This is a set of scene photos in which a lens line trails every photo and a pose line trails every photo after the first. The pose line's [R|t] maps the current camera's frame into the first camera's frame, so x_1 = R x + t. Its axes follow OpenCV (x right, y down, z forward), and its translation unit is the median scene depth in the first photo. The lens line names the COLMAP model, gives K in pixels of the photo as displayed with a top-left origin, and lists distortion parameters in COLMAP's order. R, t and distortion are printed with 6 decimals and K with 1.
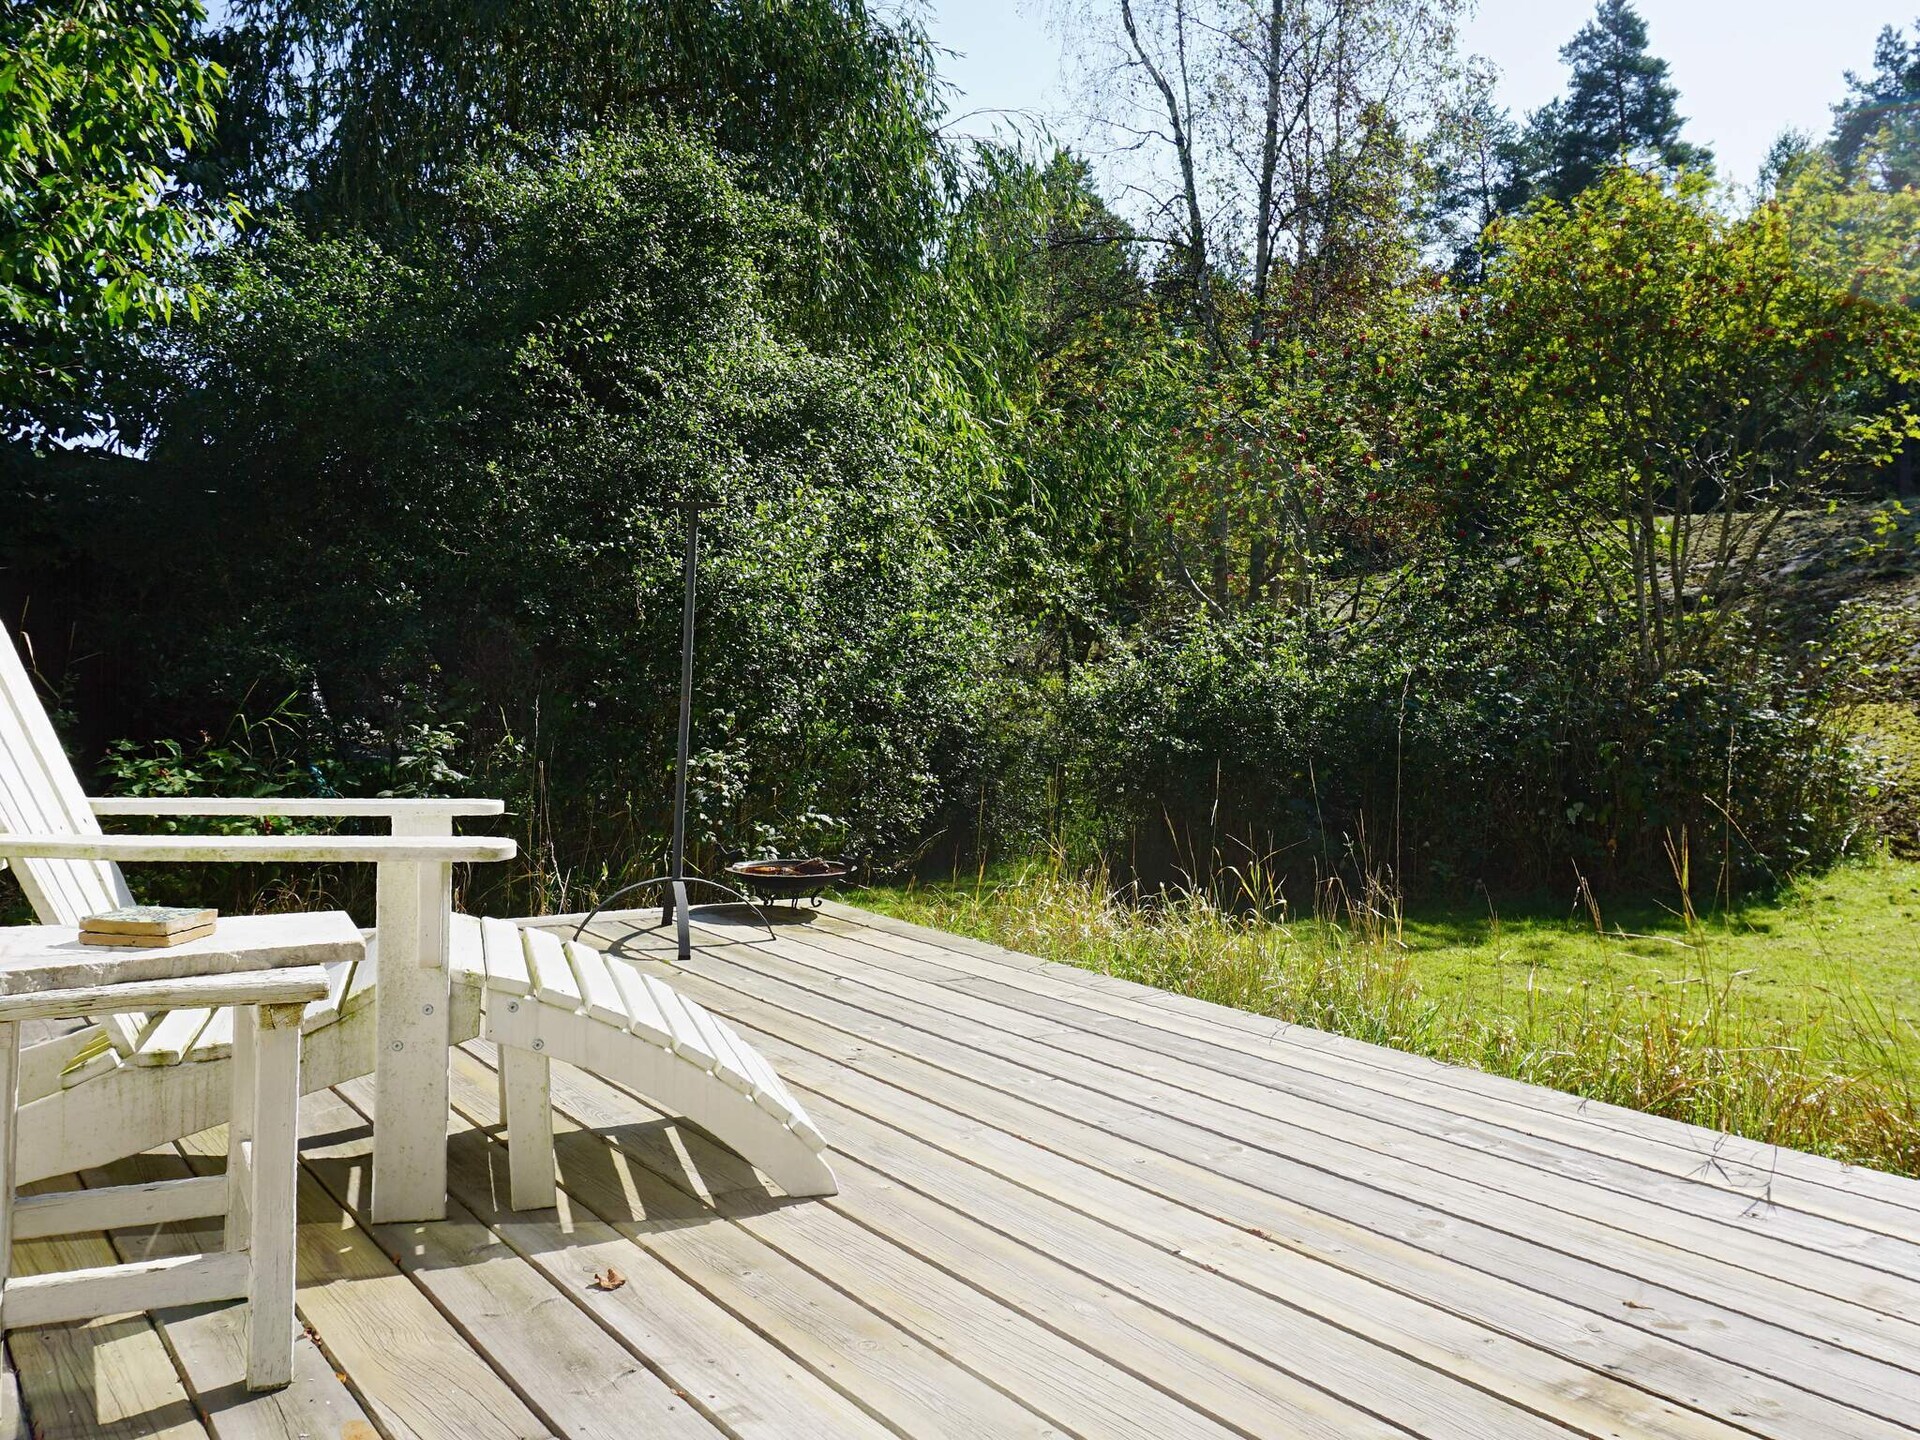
lens RADIAL K [[1600.1, 0, 955.5], [0, 1600.1, 678.6], [0, 0, 1]] dist [0.010117, -0.214245]
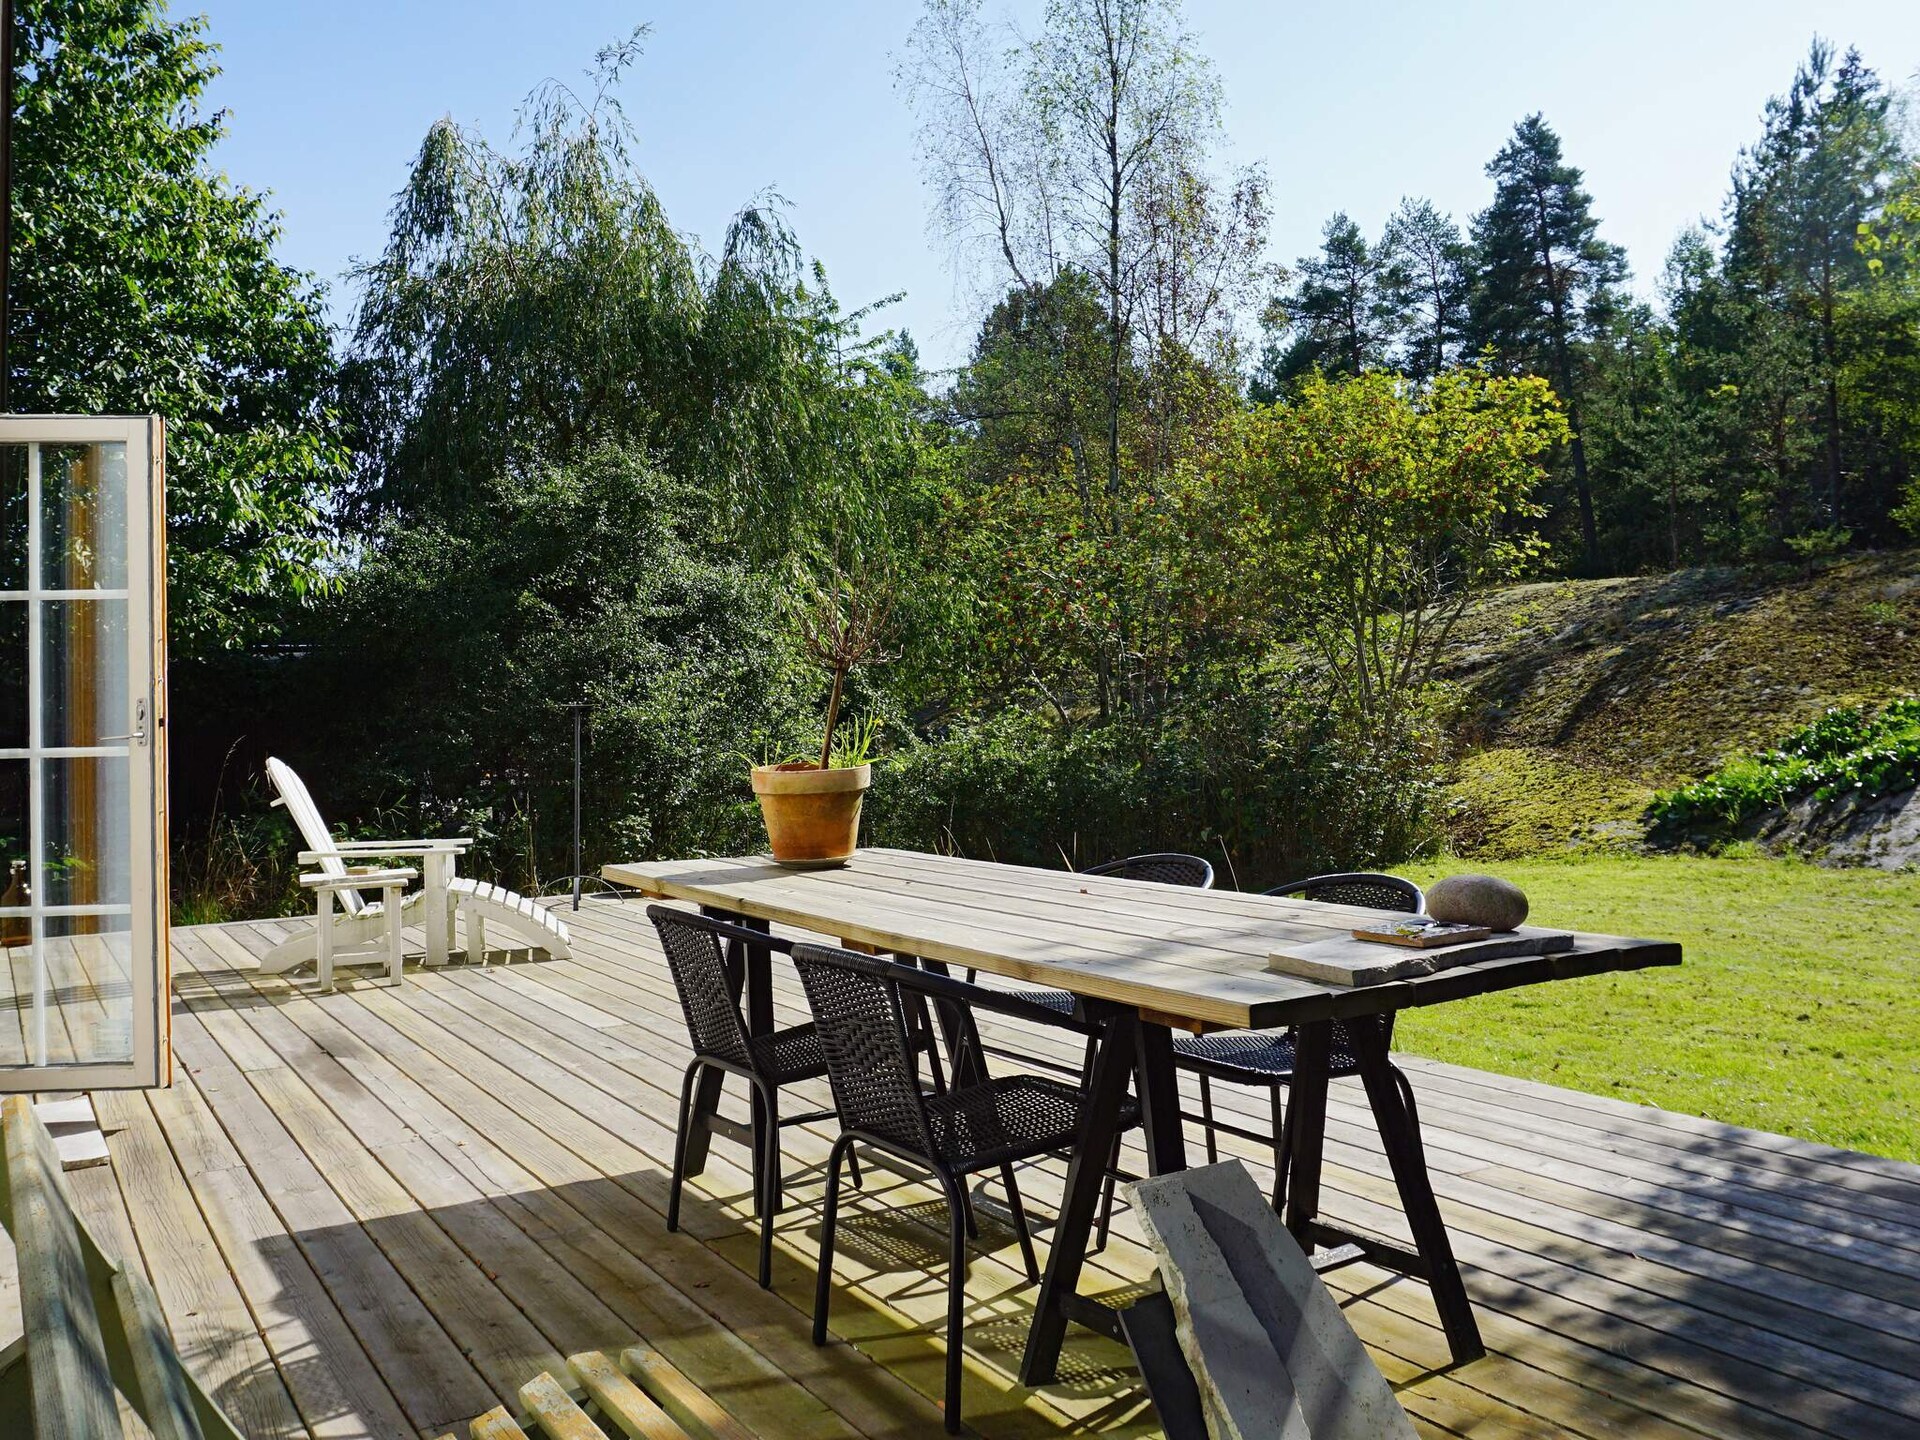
lens RADIAL K [[1532.9, 0, 960.0], [0, 1532.9, 720.0], [0, 0, 1]] dist [-0.006412, -0.283868]
pose [[0.997769, -0.042840, -0.051207, 0.044383], [0.042367, 0.999049, -0.010287, -0.004330], [0.051599, 0.008094, 0.998635, -0.101466]]
